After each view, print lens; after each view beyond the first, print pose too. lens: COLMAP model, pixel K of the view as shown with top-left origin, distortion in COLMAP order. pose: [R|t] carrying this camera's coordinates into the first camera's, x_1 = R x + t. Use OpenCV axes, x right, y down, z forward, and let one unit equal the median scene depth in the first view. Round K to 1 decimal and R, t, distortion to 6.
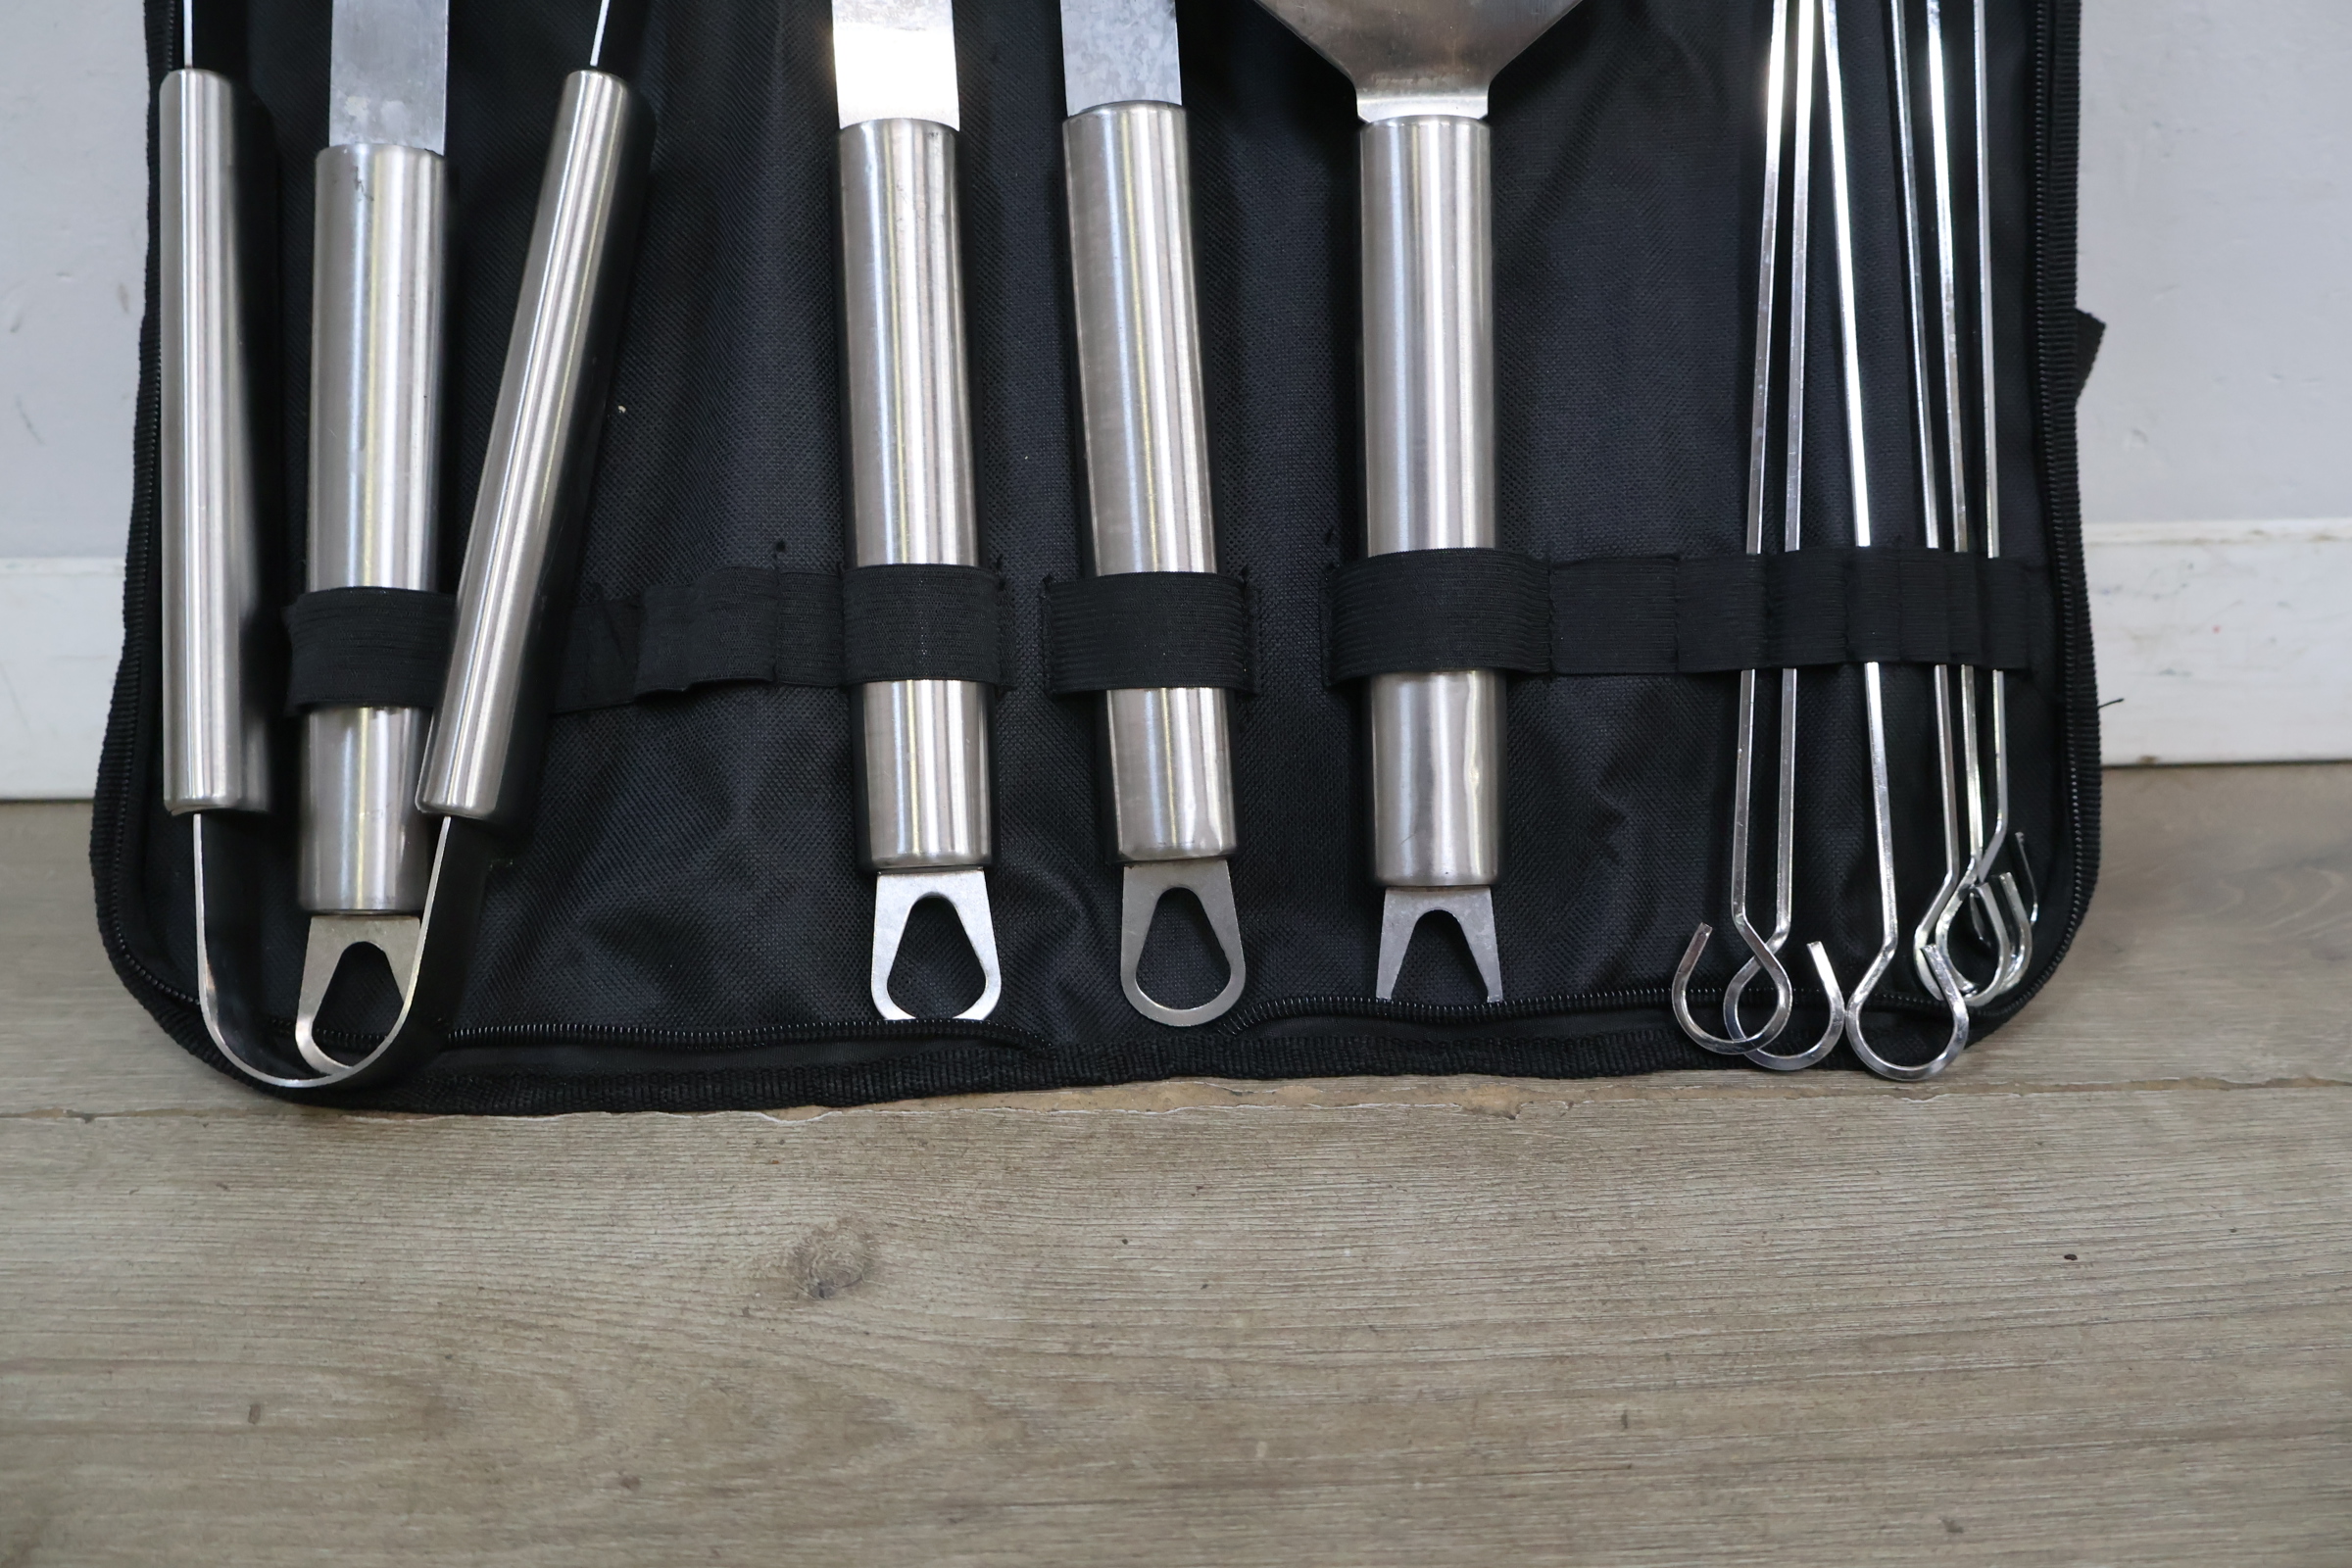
lens RADIAL K [[1981.3, 0, 1165.9], [0, 1981.3, 781.4], [0, 0, 1]] dist [-0.001493, 0.020511]
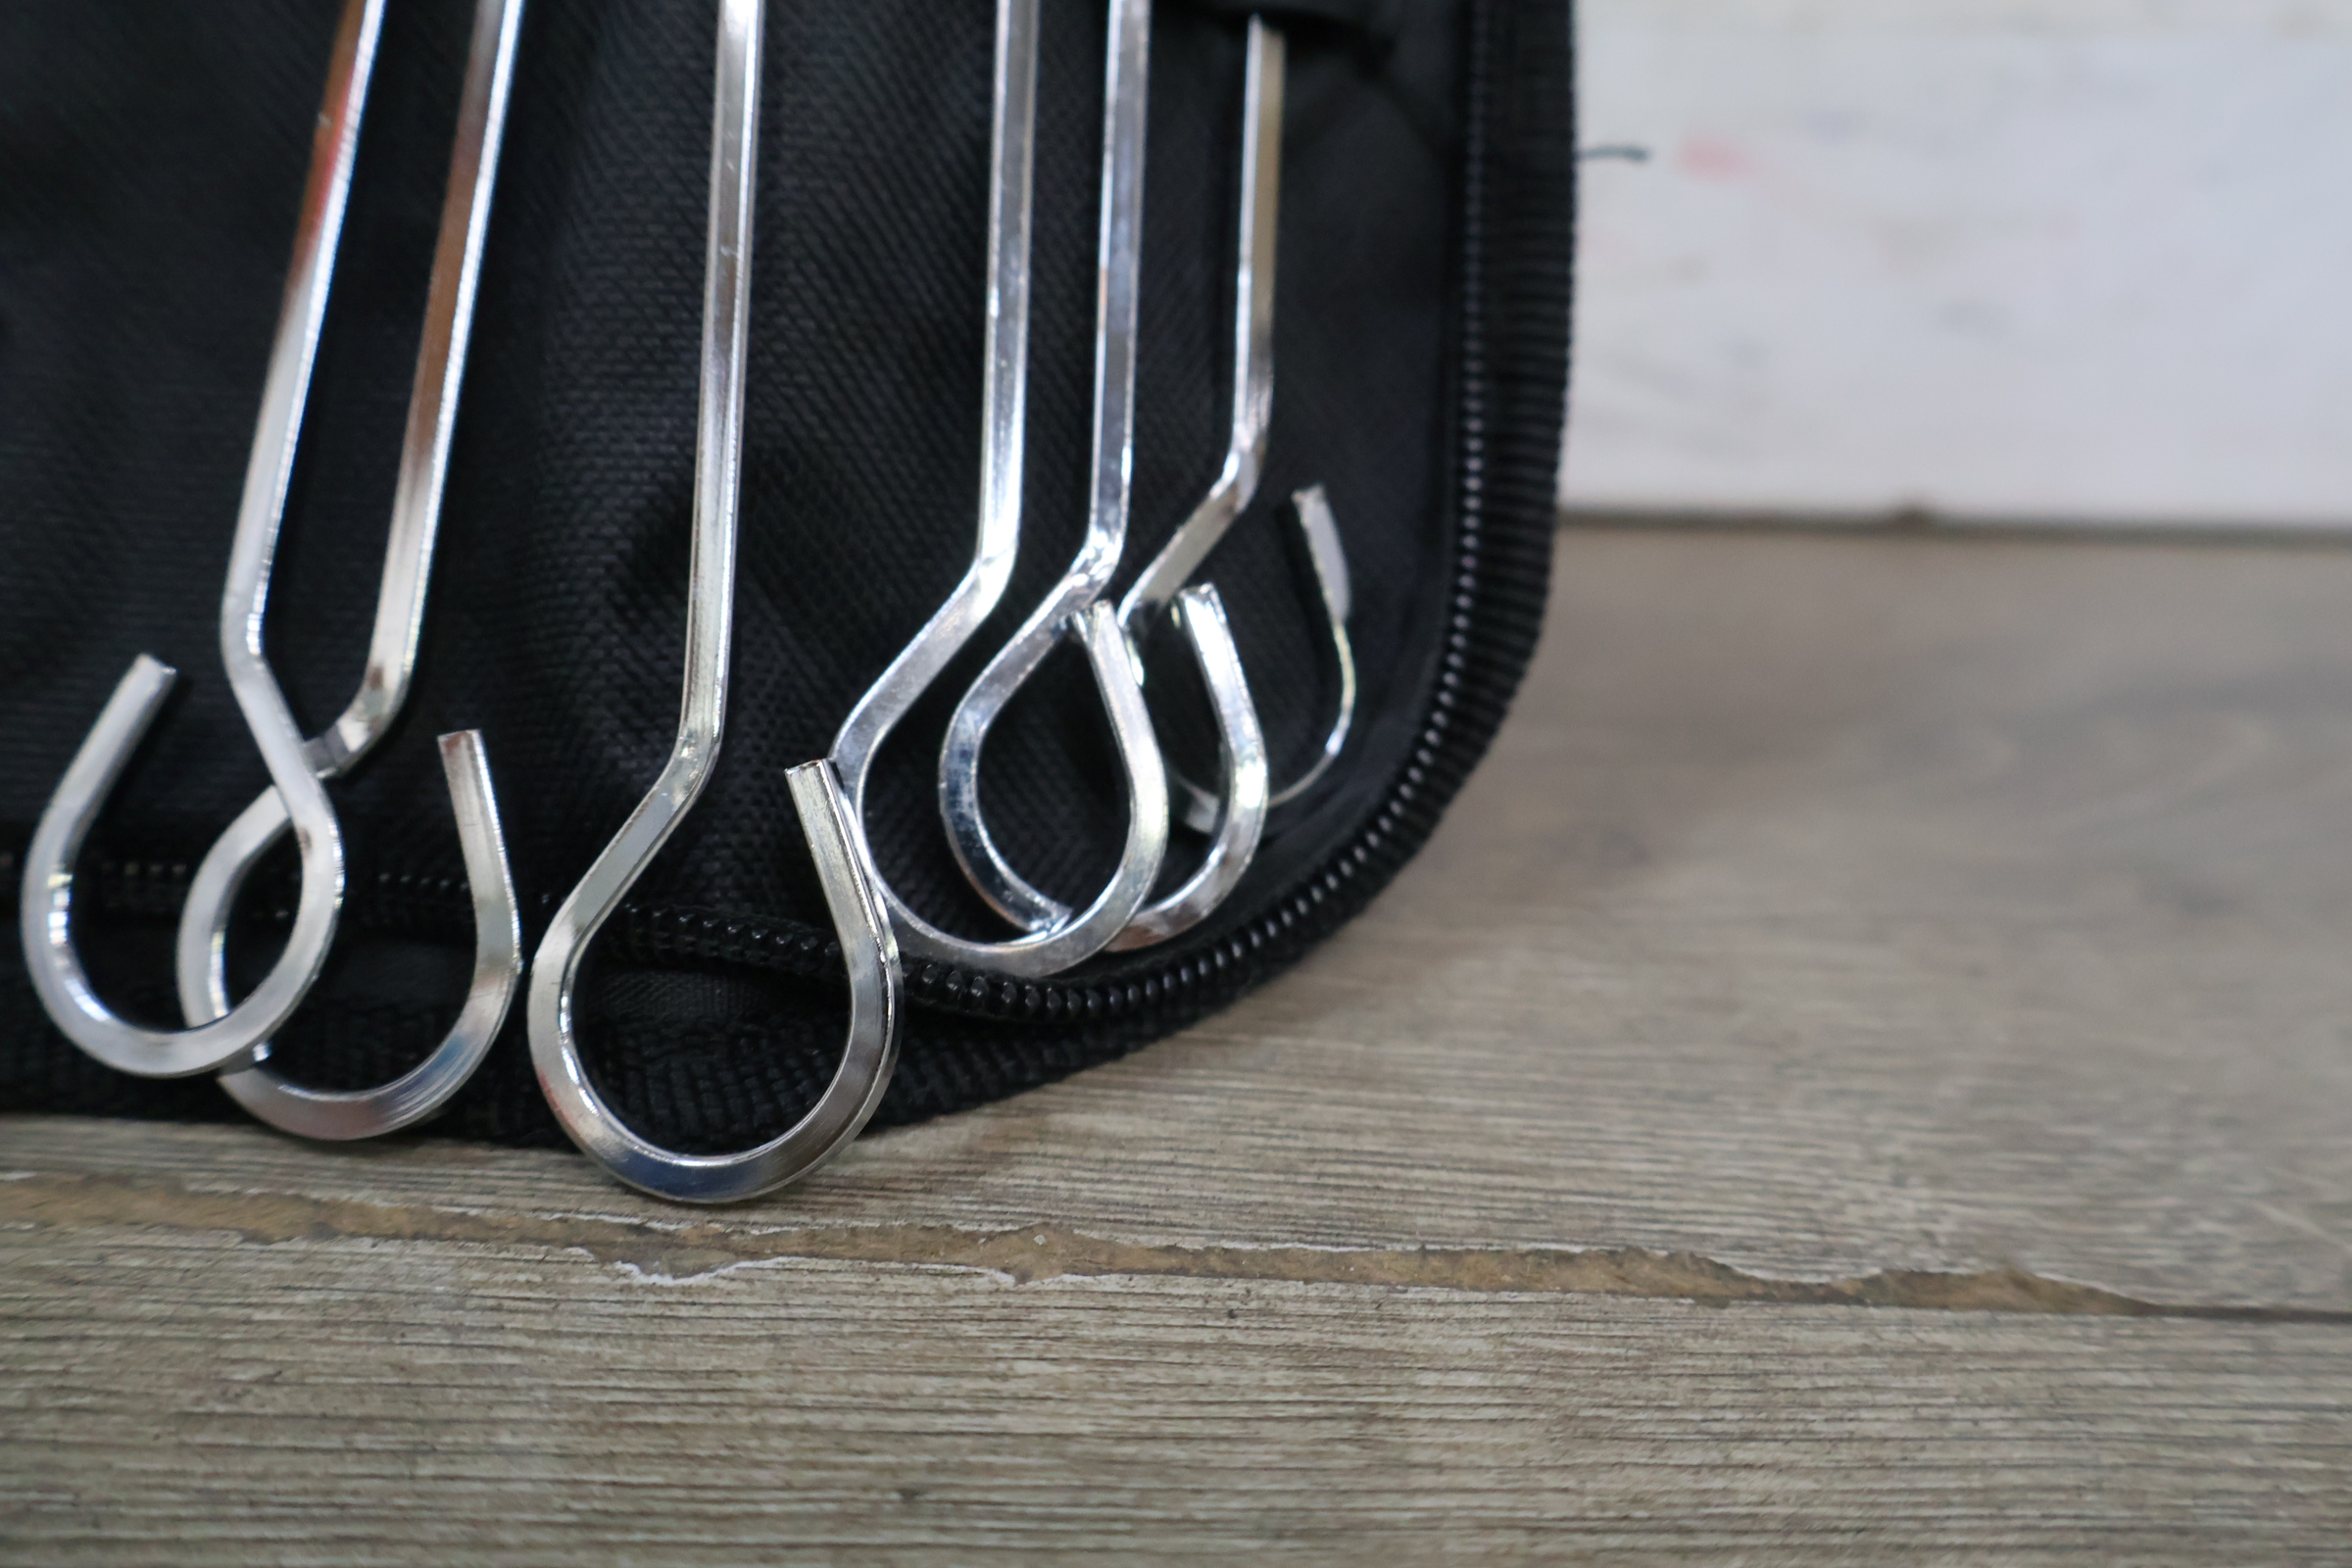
lens RADIAL K [[1981.3, 0, 1184.7], [0, 1981.3, 789.3], [0, 0, 1]] dist [-0.001493, 0.020511]
pose [[0.998136, 0.058385, -0.017754, 0.444099], [-0.057964, 0.998046, 0.023328, 0.075784], [0.019081, -0.022255, 0.999570, 0.689465]]
